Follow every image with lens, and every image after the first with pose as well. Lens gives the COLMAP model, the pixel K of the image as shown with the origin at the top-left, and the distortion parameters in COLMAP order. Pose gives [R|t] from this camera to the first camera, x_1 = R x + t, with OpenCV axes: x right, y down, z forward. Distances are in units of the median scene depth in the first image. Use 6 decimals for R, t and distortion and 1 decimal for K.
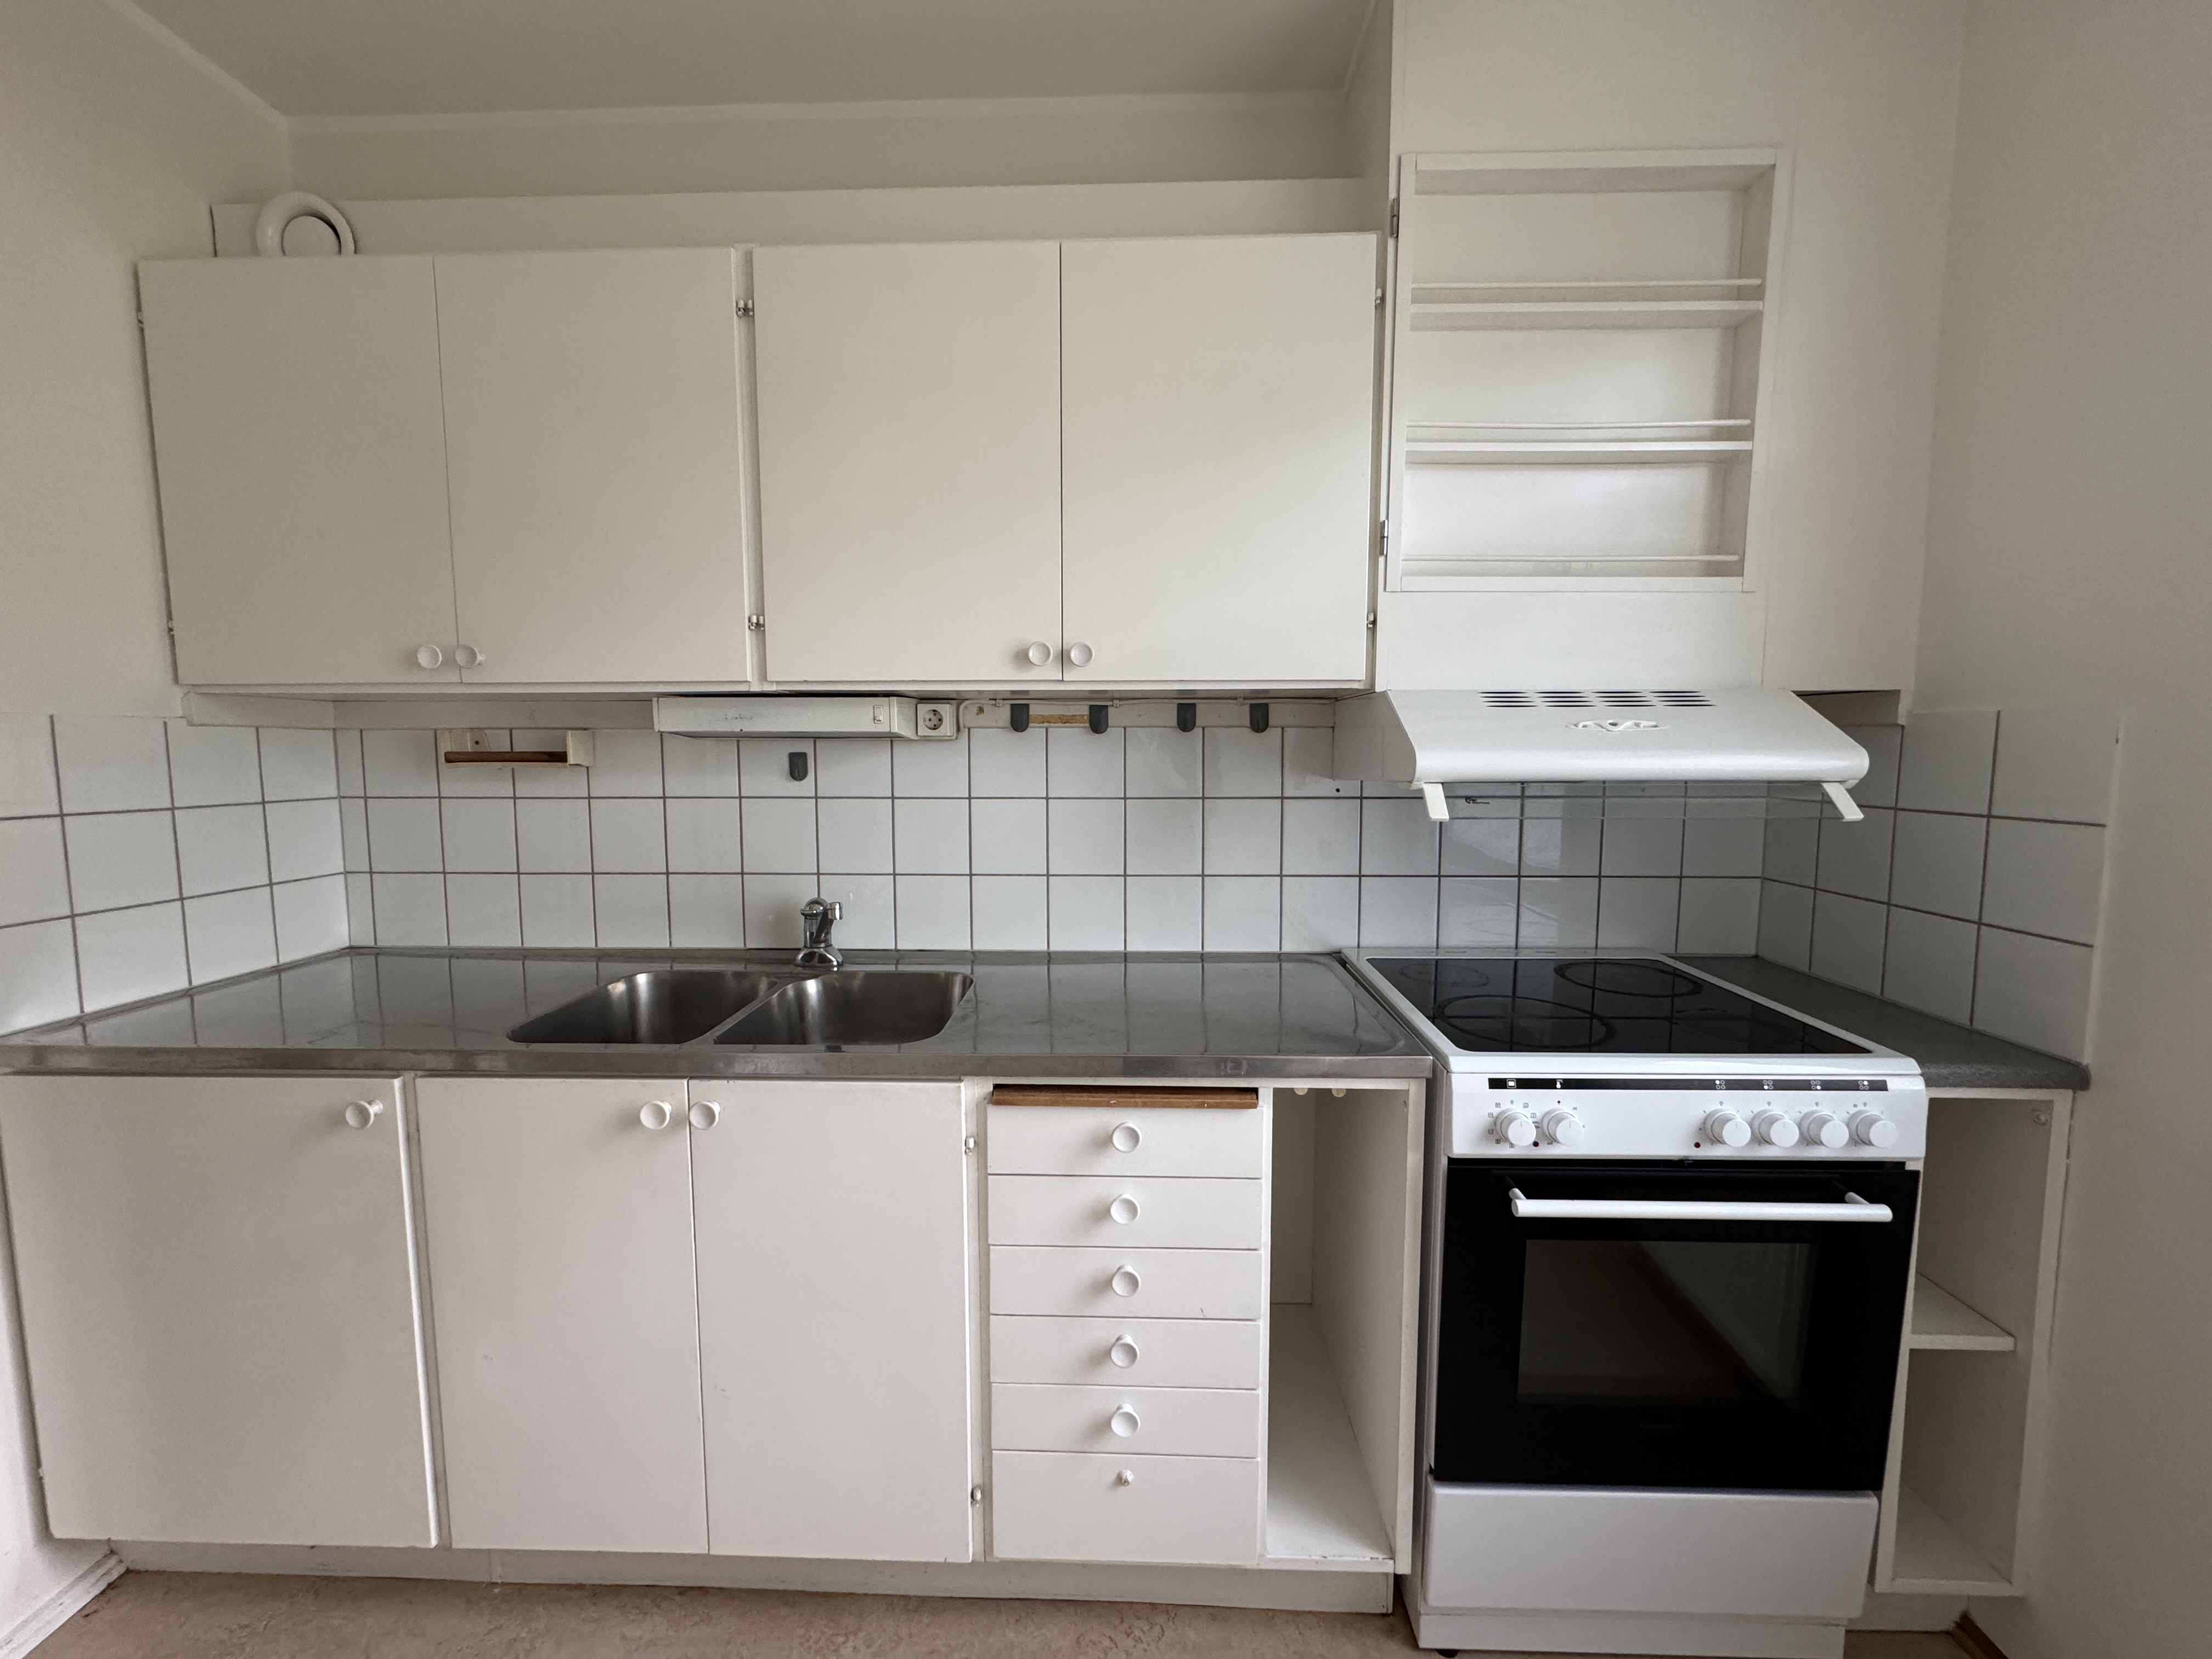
lens RADIAL K [[884.2, 0, 1108.2], [0, 884.2, 824.8], [0, 0, 1]] dist [0.002036, 0.000509]
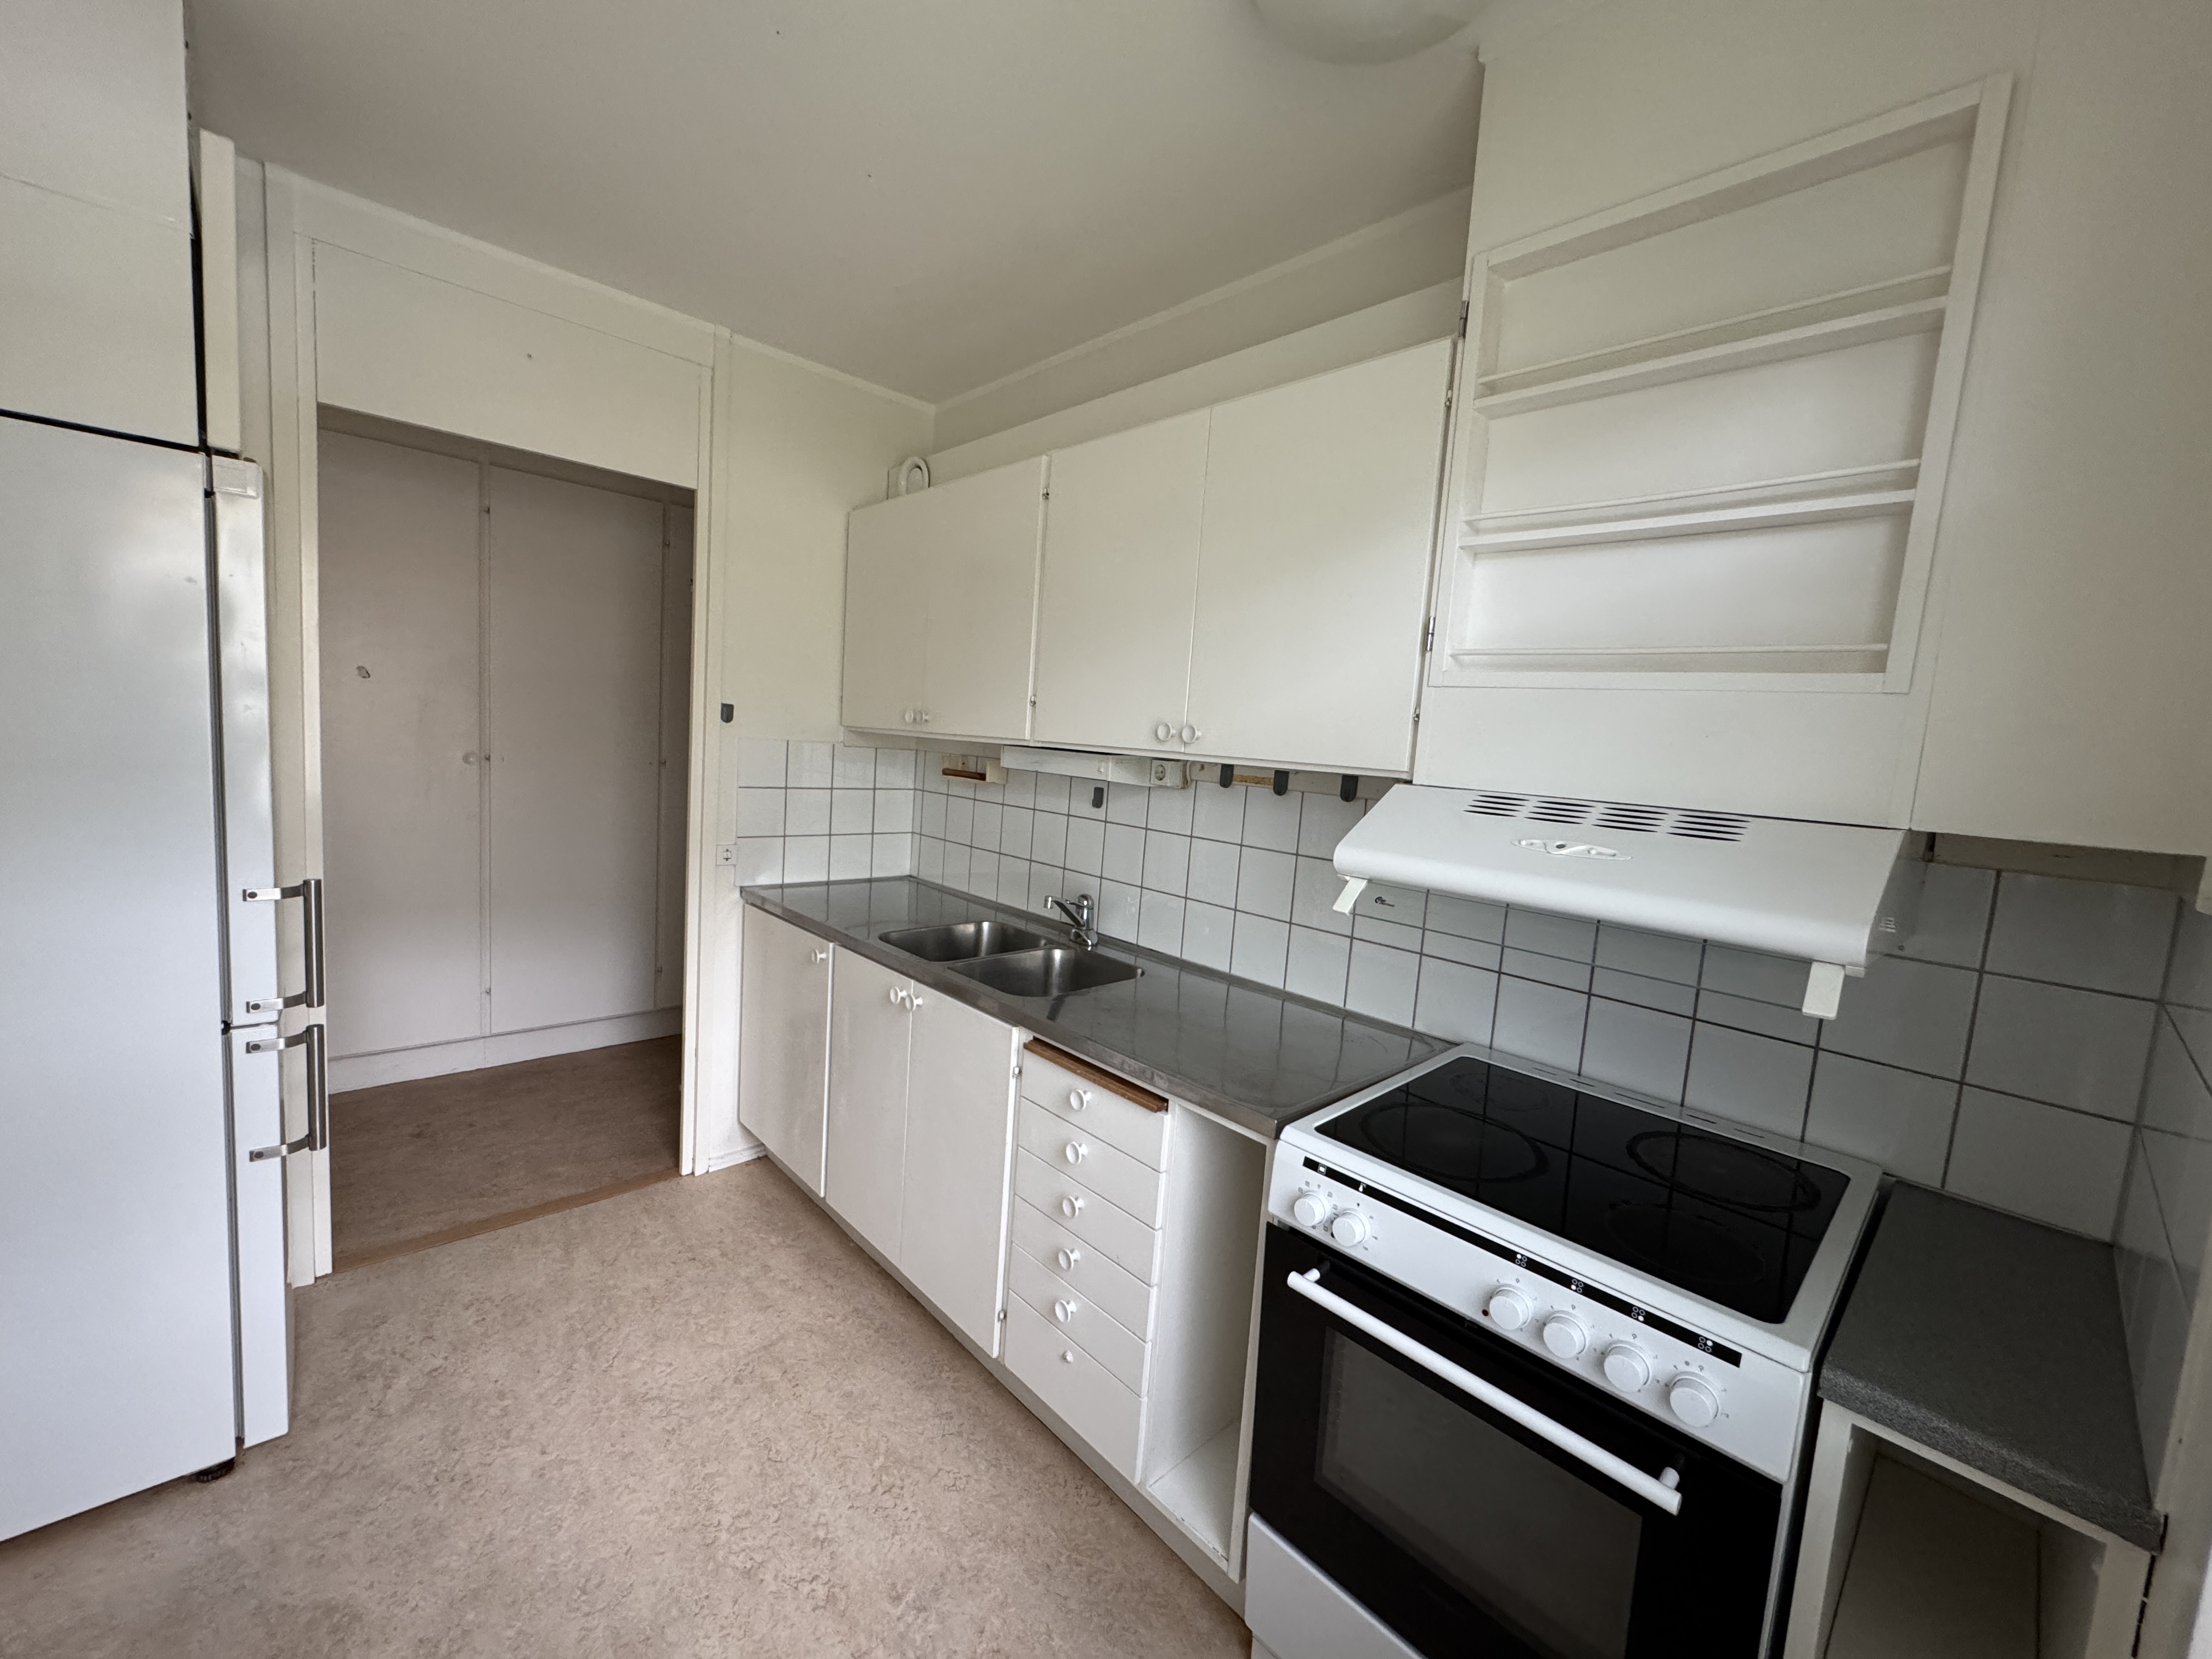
lens RADIAL K [[884.2, 0, 1108.2], [0, 884.2, 824.8], [0, 0, 1]] dist [0.002036, 0.000509]
pose [[0.708042, 0.120152, -0.695874, 0.773680], [-0.130767, 0.990685, 0.038001, -0.097487], [0.693957, 0.064090, 0.717158, 0.033017]]
